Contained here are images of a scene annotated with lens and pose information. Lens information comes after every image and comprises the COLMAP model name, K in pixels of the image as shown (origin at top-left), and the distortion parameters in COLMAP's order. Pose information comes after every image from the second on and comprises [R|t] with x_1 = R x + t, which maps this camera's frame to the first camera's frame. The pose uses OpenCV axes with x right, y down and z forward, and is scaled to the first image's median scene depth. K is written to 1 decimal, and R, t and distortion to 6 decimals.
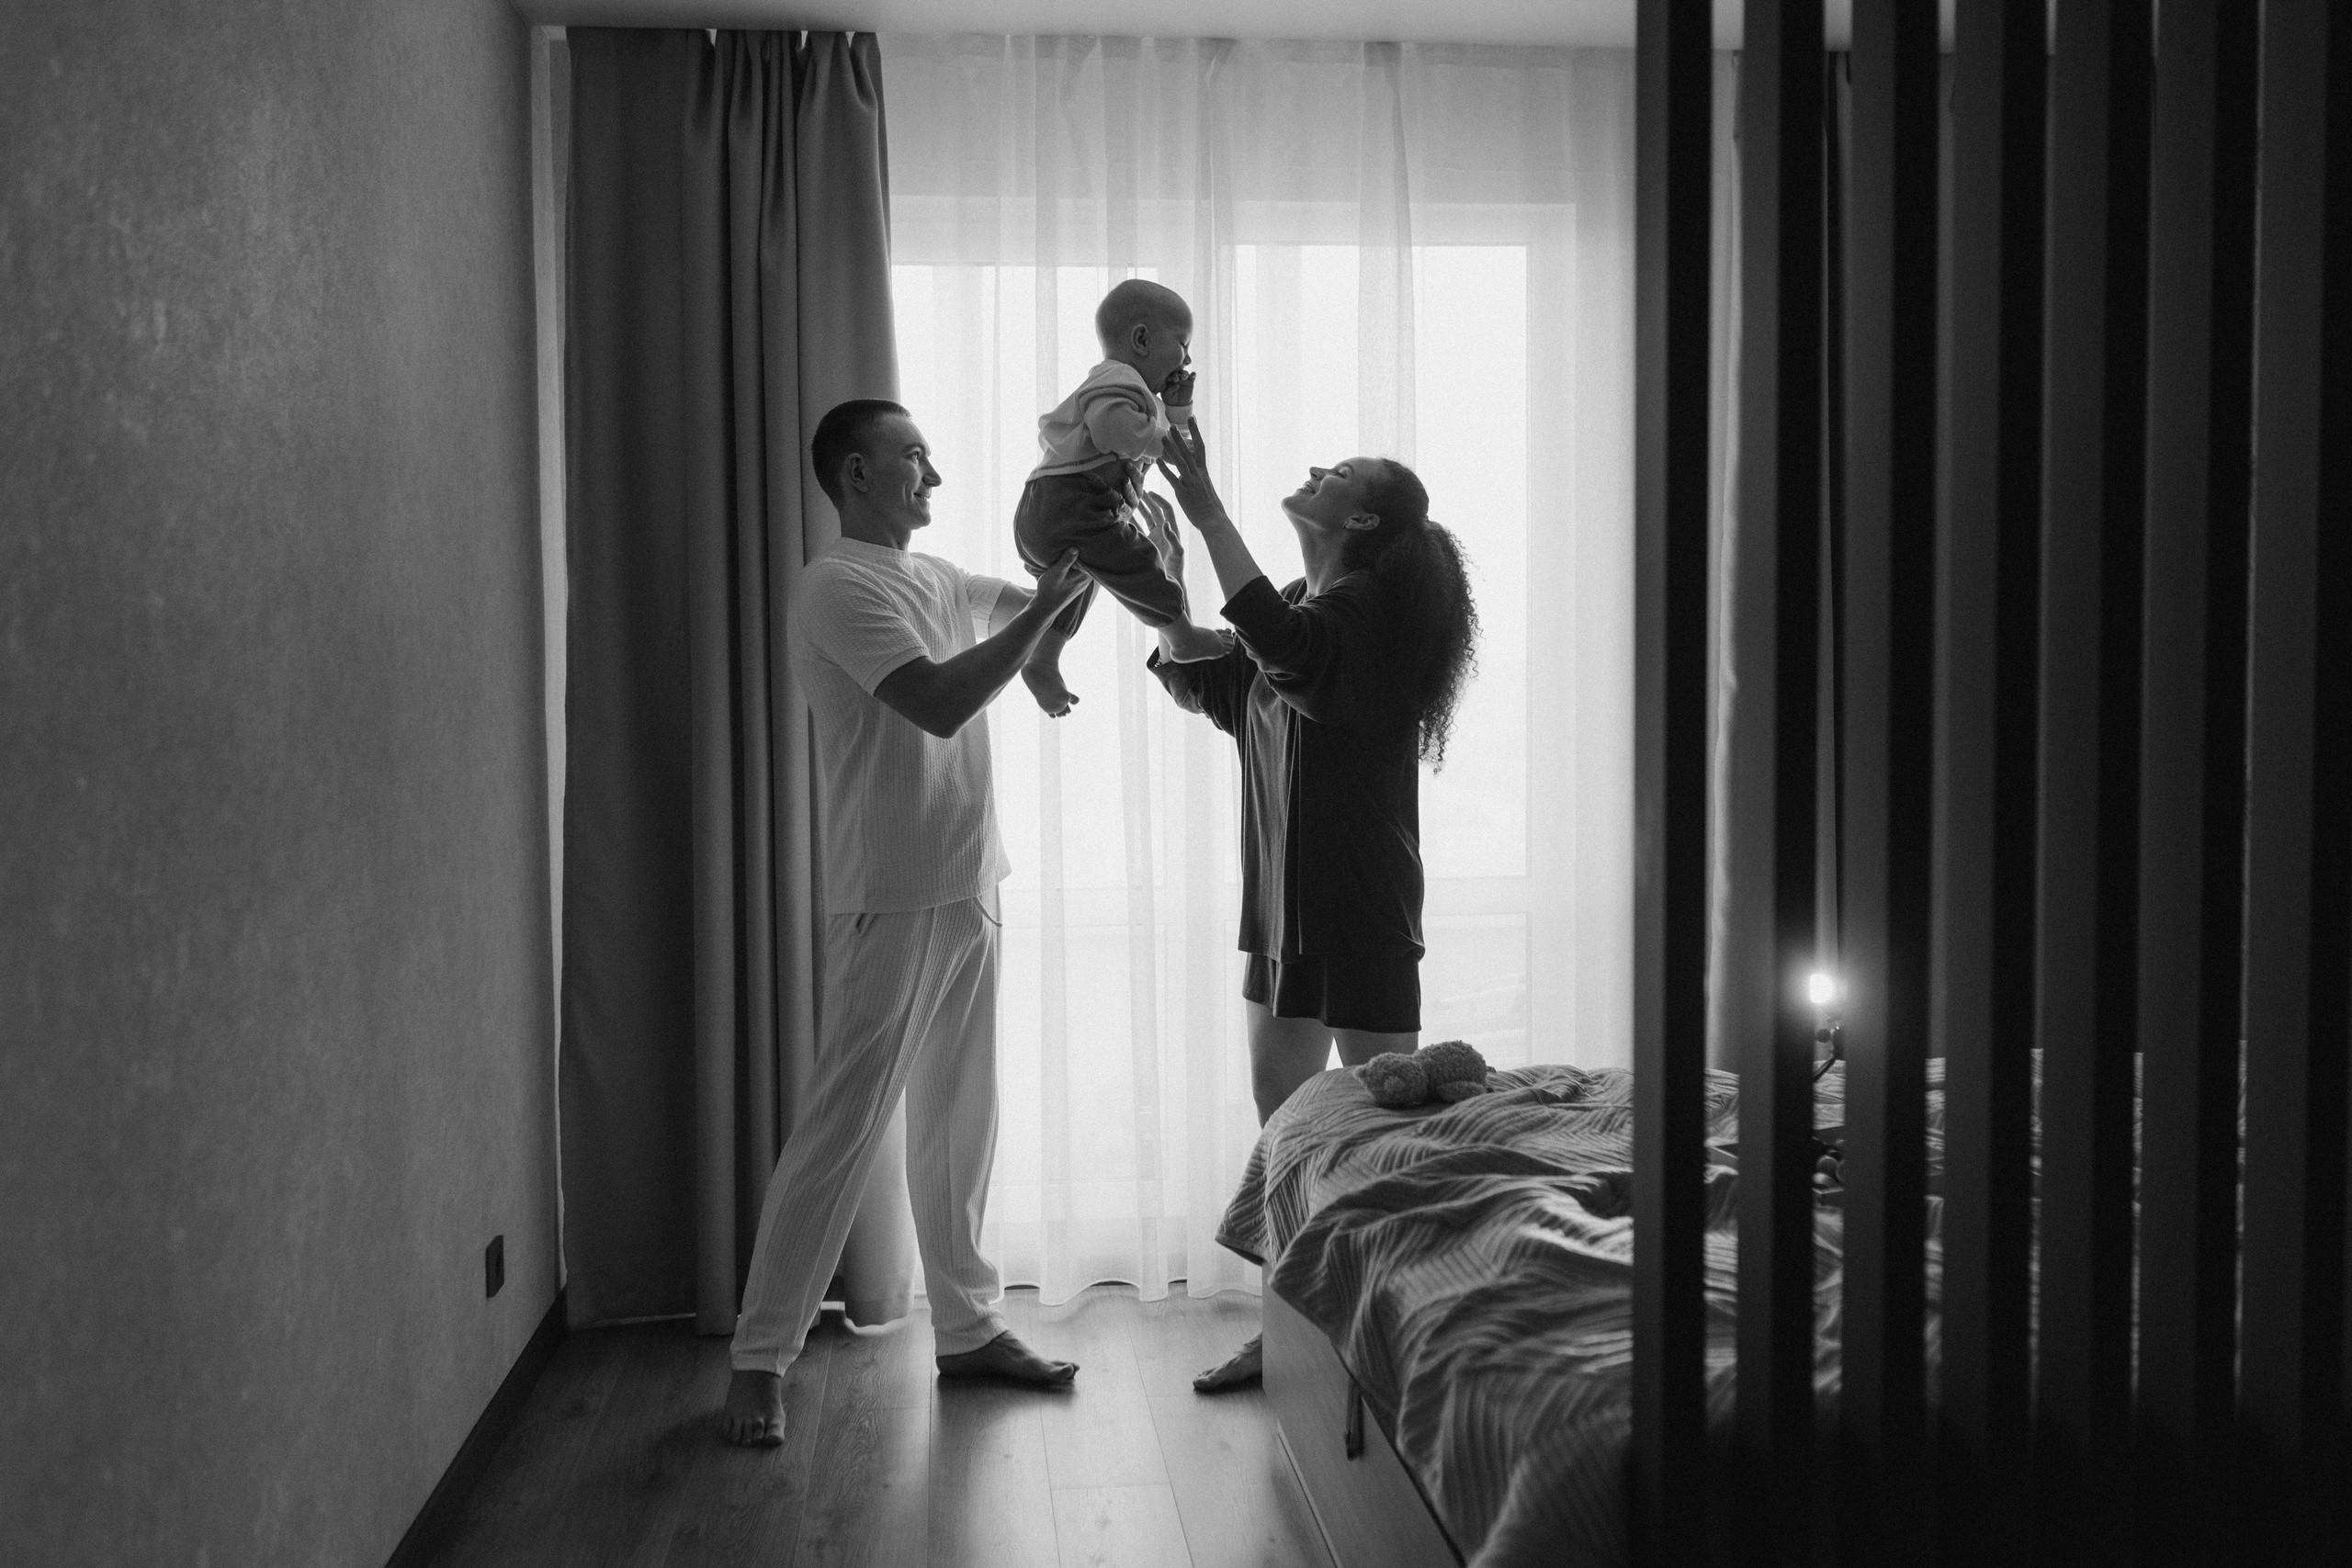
lens RADIAL K [[2328.3, 0, 1176.0], [0, 2328.3, 784.0], [0, 0, 1]] dist [0.001429, 0.091003]
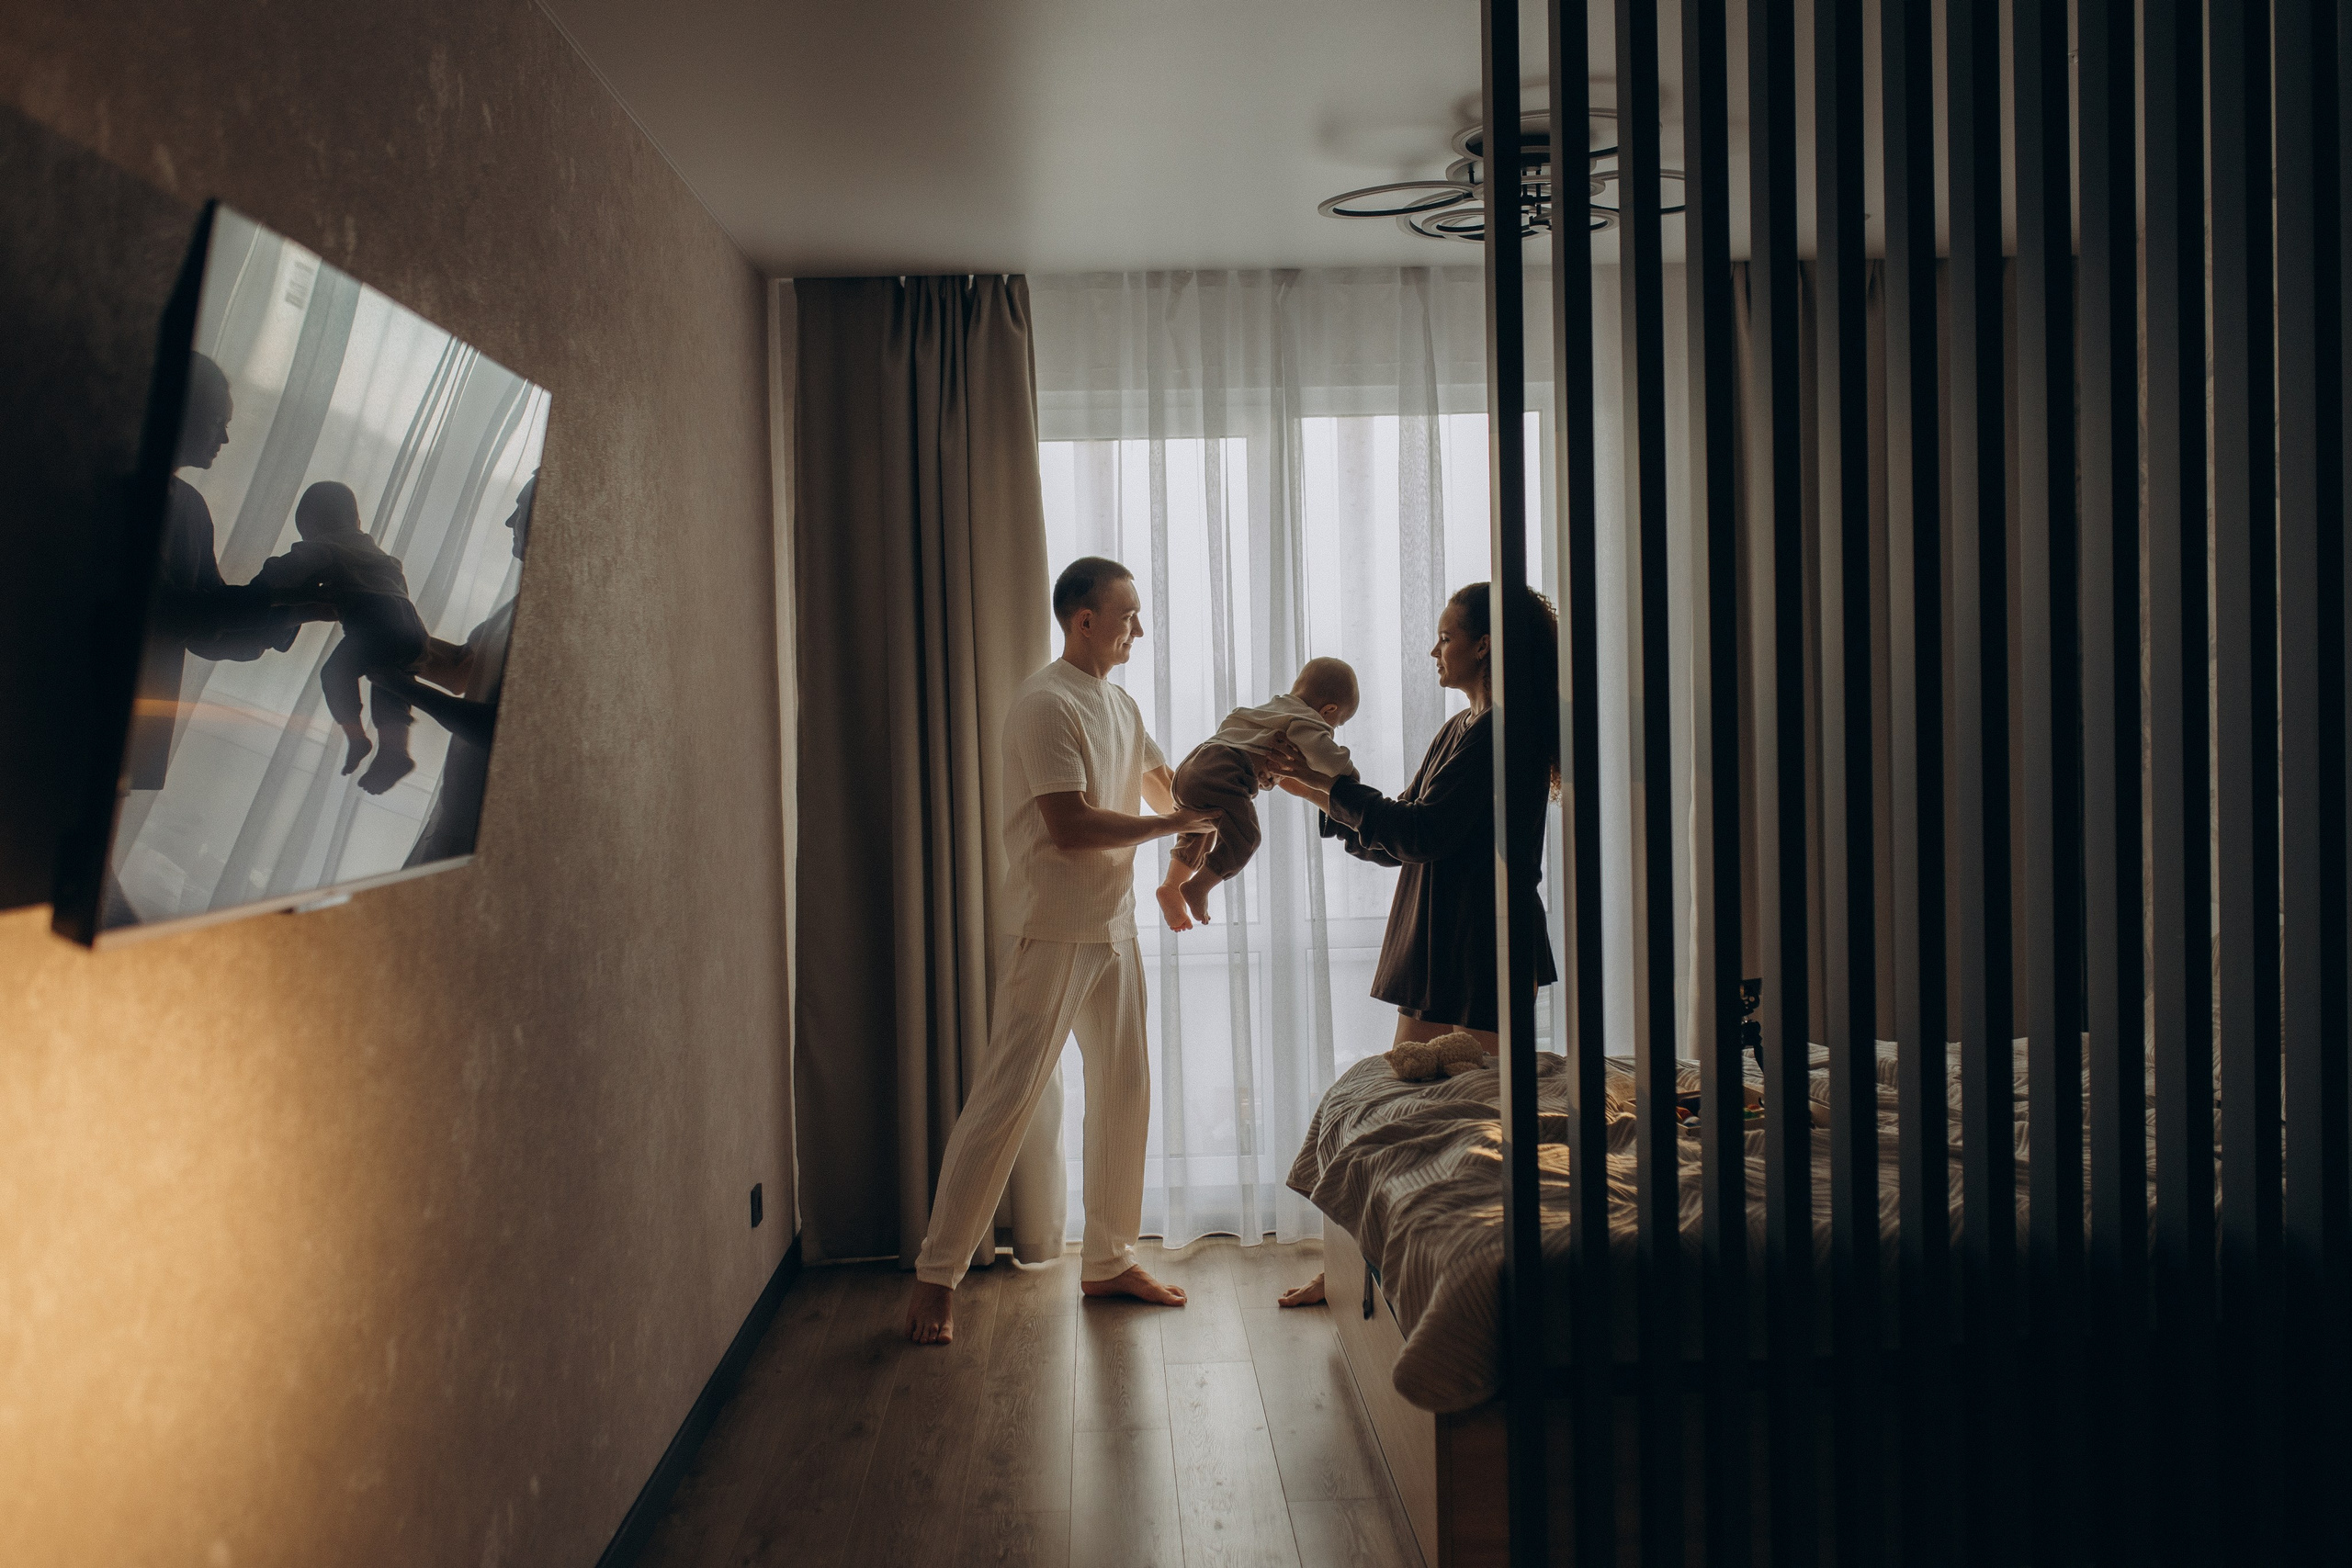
lens RADIAL K [[2328.3, 0, 1176.0], [0, 2328.3, 784.0], [0, 0, 1]] dist [0.001429, 0.091003]
pose [[0.997719, -0.013558, -0.066130, 0.040012], [0.012283, 0.999732, -0.019642, -0.008052], [0.066379, 0.018785, 0.997618, -0.305691]]
